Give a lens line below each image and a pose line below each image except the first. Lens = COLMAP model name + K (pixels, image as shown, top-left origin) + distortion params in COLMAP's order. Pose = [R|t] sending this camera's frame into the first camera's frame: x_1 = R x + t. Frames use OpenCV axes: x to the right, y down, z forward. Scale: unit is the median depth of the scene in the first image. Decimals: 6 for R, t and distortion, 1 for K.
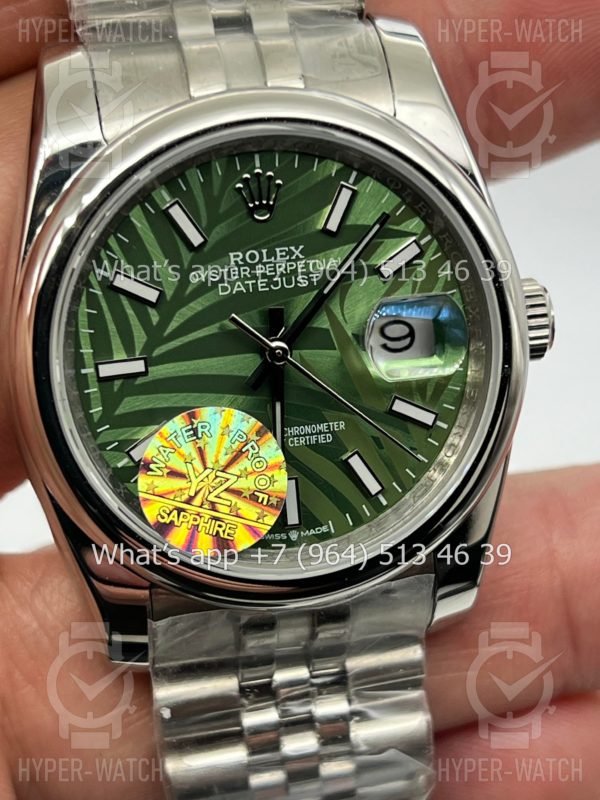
lens RADIAL K [[1821.0, 0, 295.2], [0, 1821.0, 391.4], [0, 0, 1]] dist [0.332380, 0.000000]
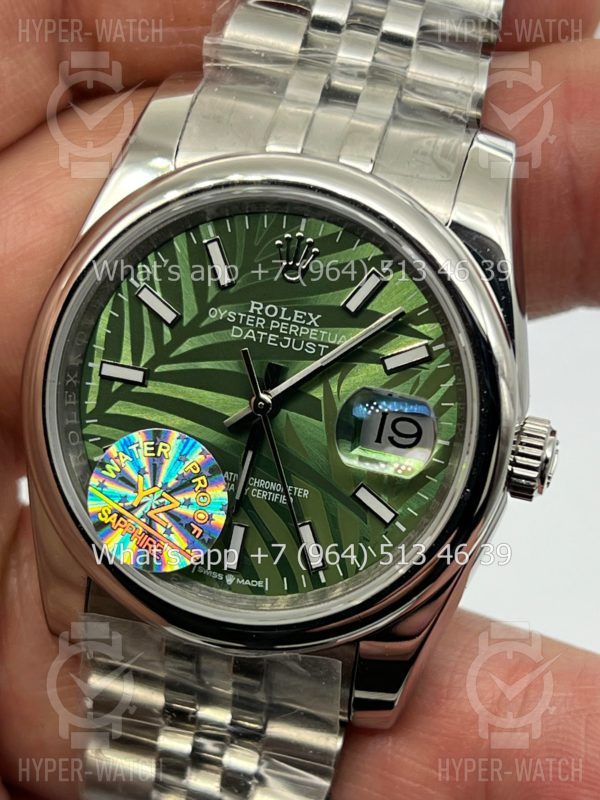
lens RADIAL K [[1821.0, 0, 296.5], [0, 1821.0, 407.0], [0, 0, 1]] dist [0.332380, 0.000000]
pose [[0.896797, 0.309795, -0.315884, 0.332062], [-0.321665, 0.946730, 0.015271, -0.041866], [0.303788, 0.087914, 0.948675, 0.020734]]
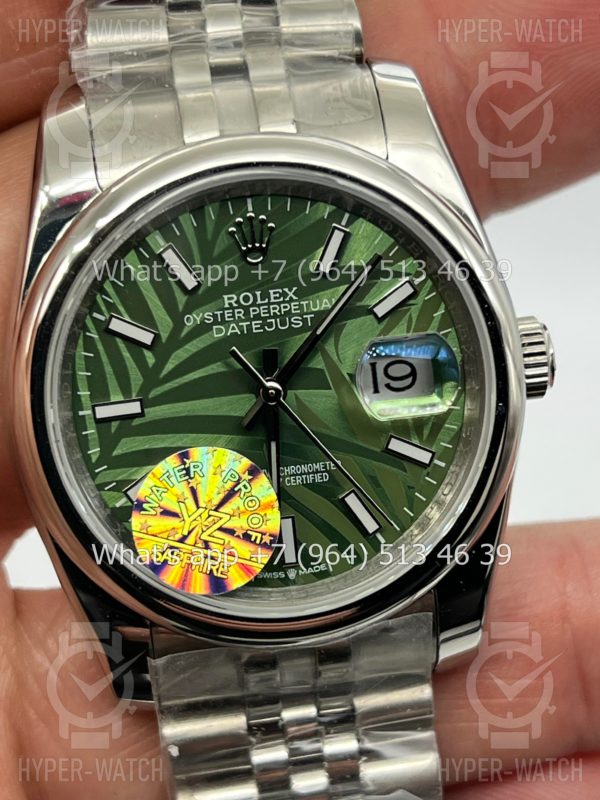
lens RADIAL K [[1821.0, 0, 296.6], [0, 1821.0, 400.0], [0, 0, 1]] dist [0.332380, 0.000000]
pose [[0.996219, -0.009913, -0.086304, 0.090510], [0.008196, 0.999762, -0.020233, 0.003260], [0.086484, 0.019449, 0.996063, -0.007676]]
